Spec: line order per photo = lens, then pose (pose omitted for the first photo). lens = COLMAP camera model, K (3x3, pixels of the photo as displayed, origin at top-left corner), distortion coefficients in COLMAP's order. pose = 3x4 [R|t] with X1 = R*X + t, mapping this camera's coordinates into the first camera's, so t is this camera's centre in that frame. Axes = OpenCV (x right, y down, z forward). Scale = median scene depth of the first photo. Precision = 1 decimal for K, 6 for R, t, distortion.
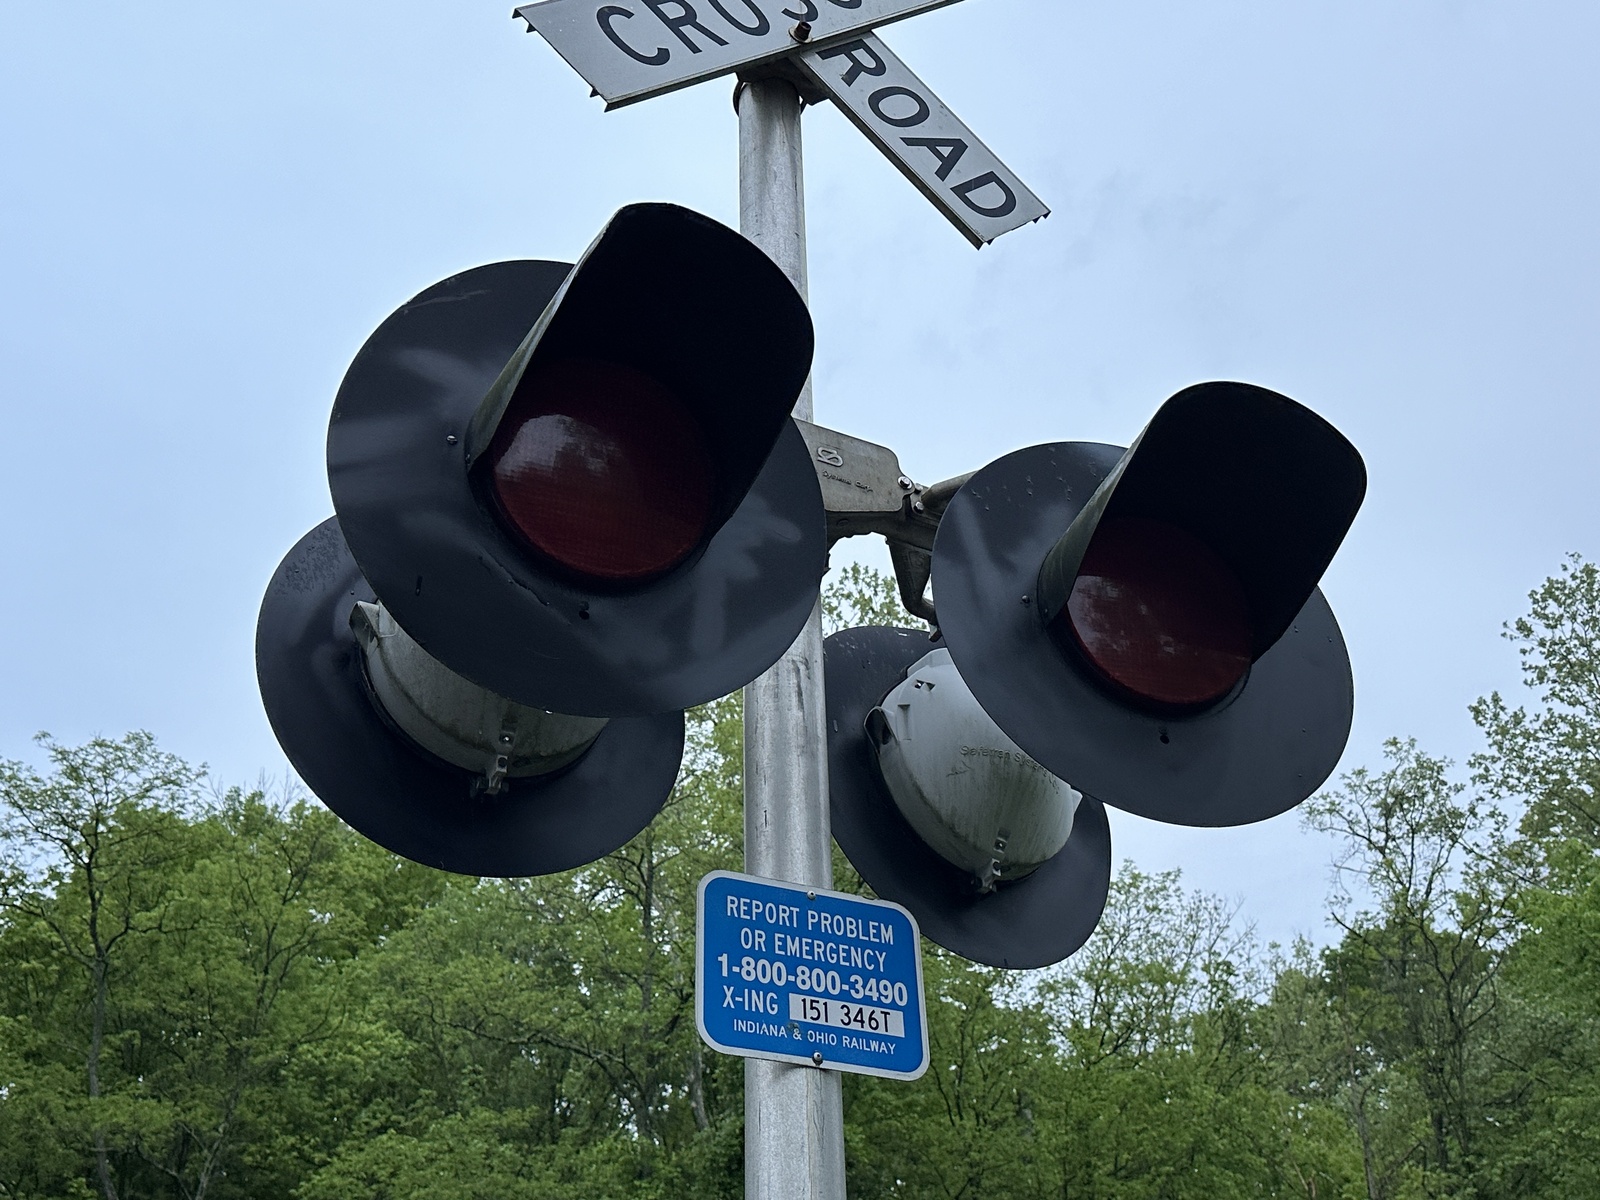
lens RADIAL K [[1658.5, 0, 800.0], [0, 1658.5, 600.0], [0, 0, 1]] dist [0.172117, -0.013786]
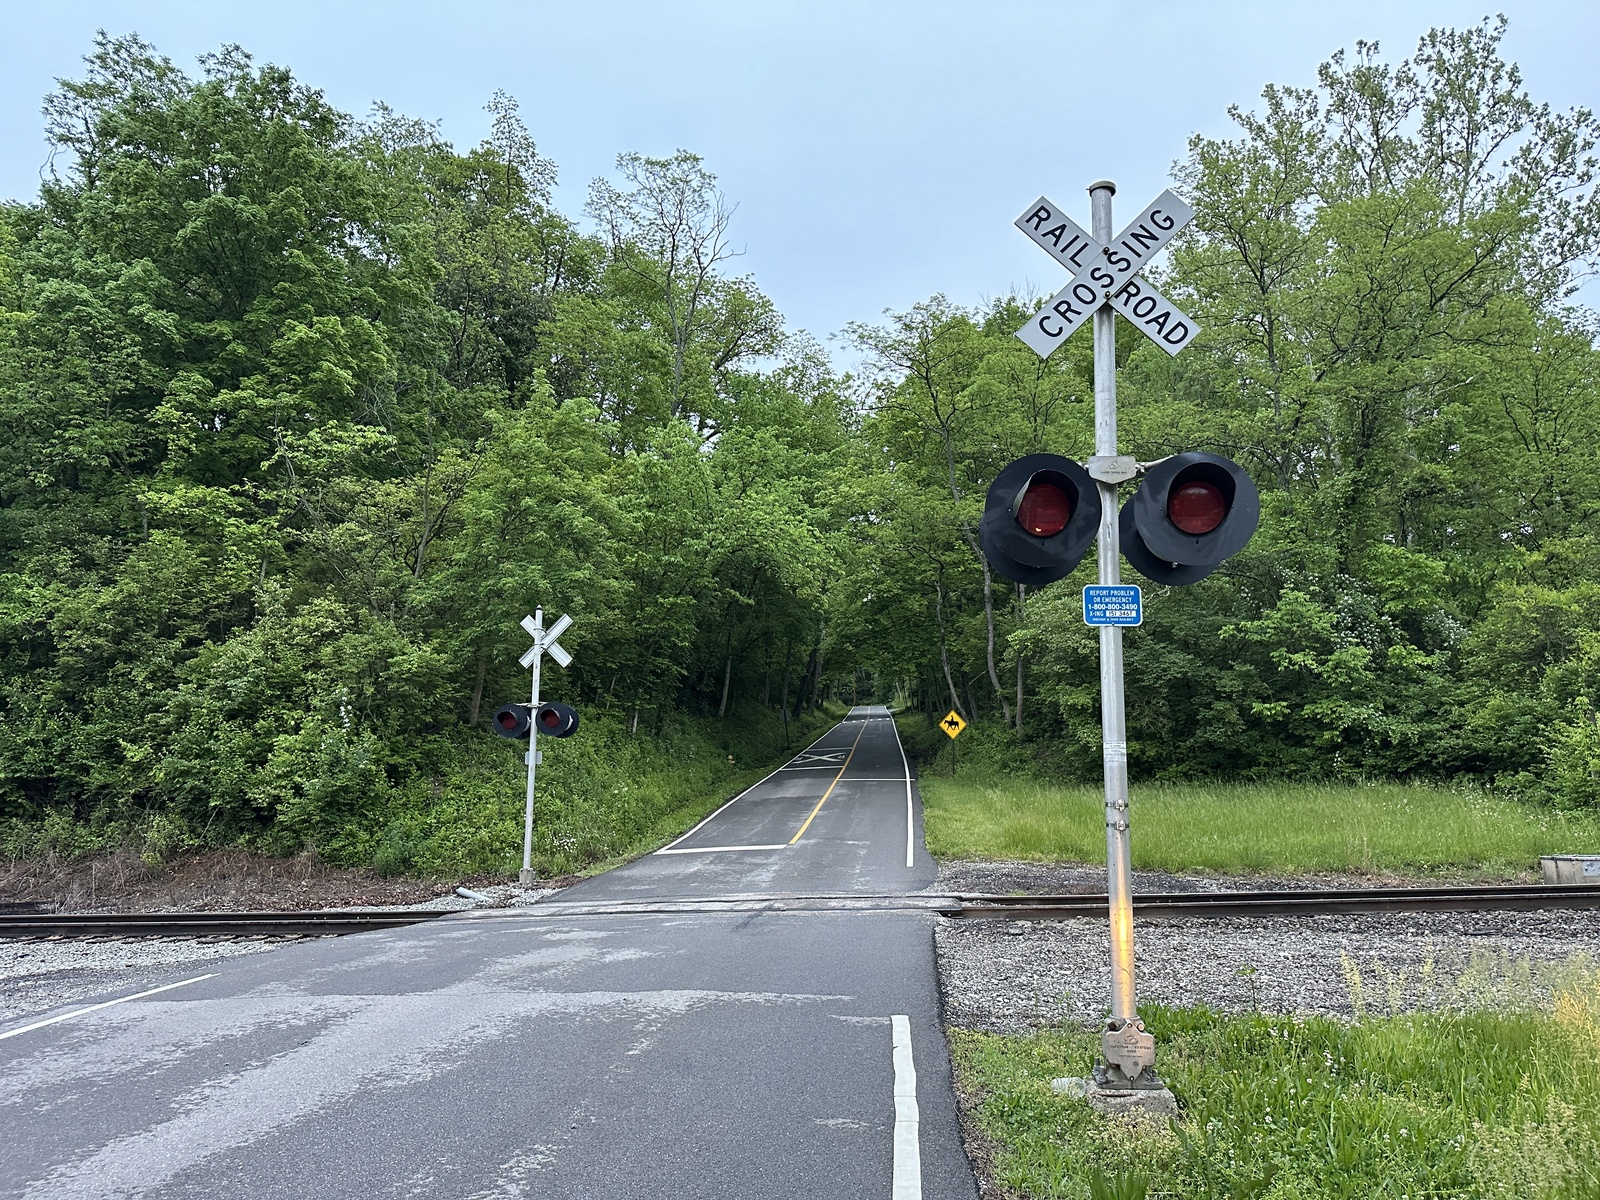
lens RADIAL K [[1170.1, 0, 832.1], [0, 1170.1, 579.8], [0, 0, 1]] dist [0.082328, -0.095208]
pose [[0.880823, -0.063796, -0.469127, 0.686969], [0.237375, 0.916845, 0.321010, -0.851151], [0.409638, -0.394113, 0.822722, -1.545281]]
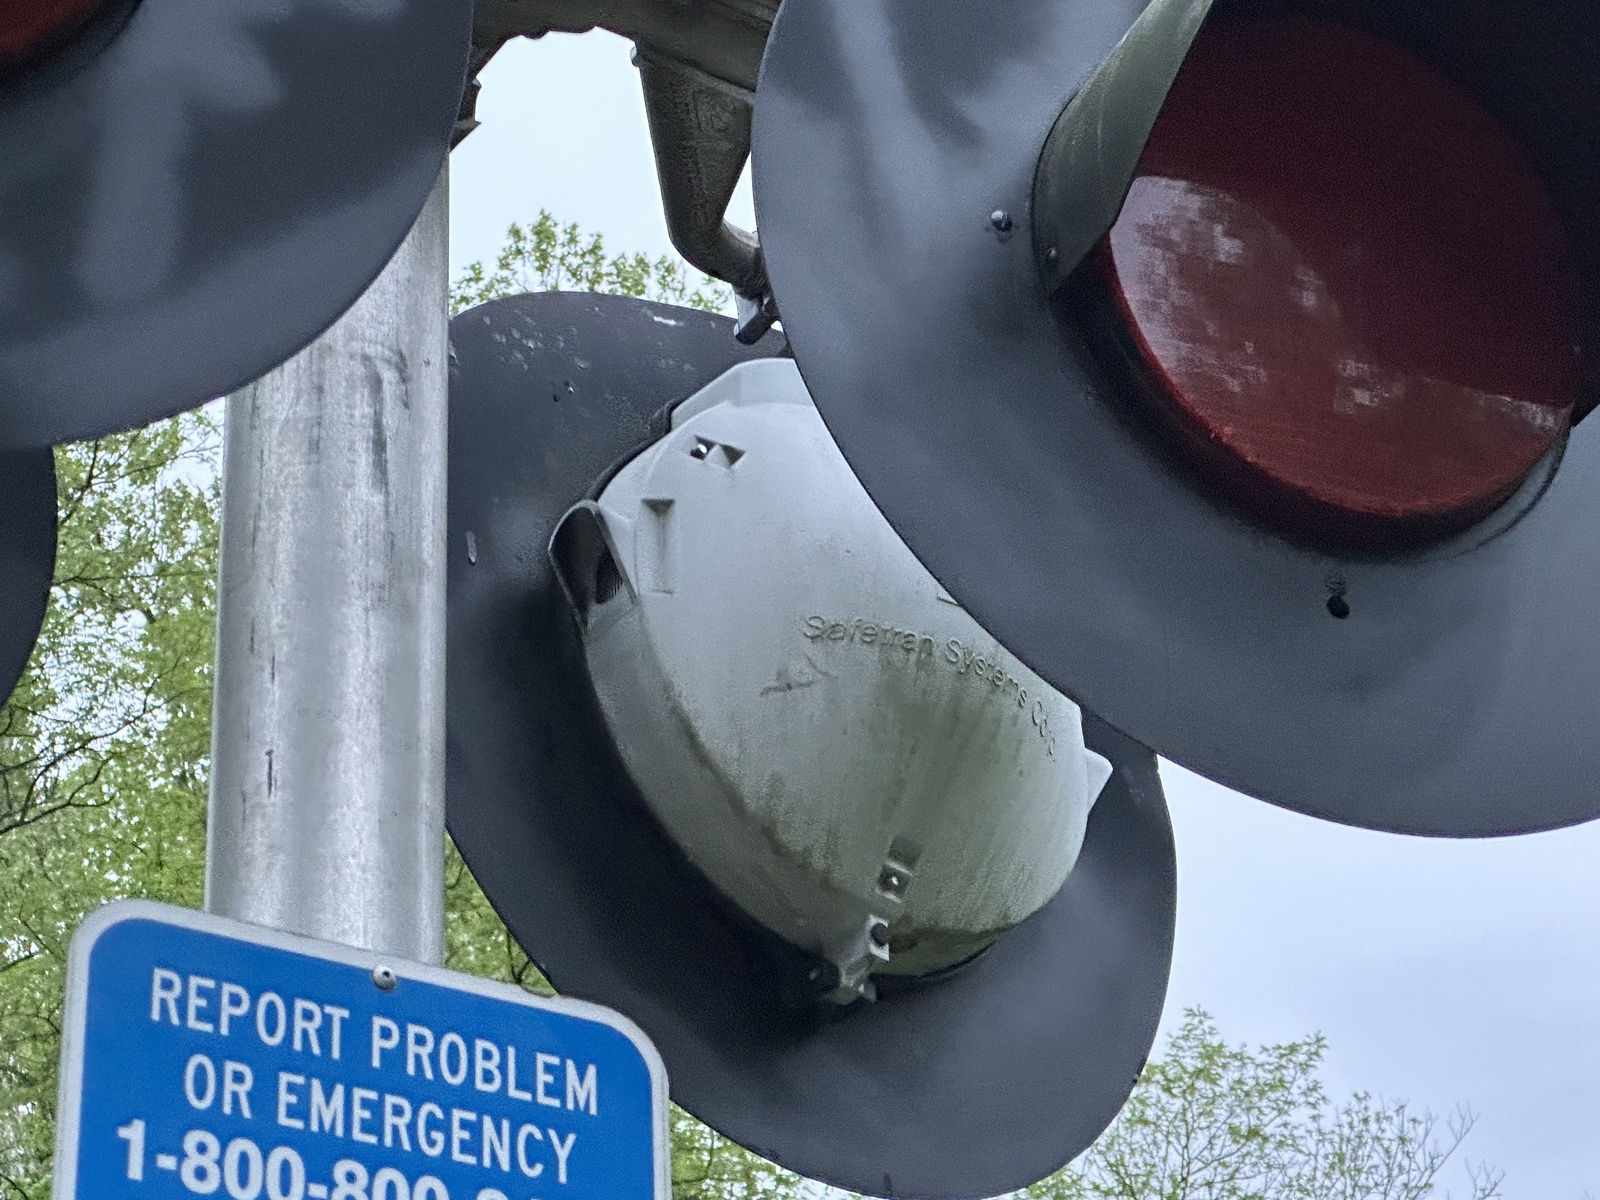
lens RADIAL K [[4334.3, 0, 809.9], [0, 4334.3, 675.3], [0, 0, 1]] dist [0.073698, 5.955408]
pose [[0.993917, 0.047217, 0.099498, 0.001385], [-0.055177, 0.995361, 0.078822, 0.024212], [-0.095315, -0.083833, 0.991911, 0.030056]]
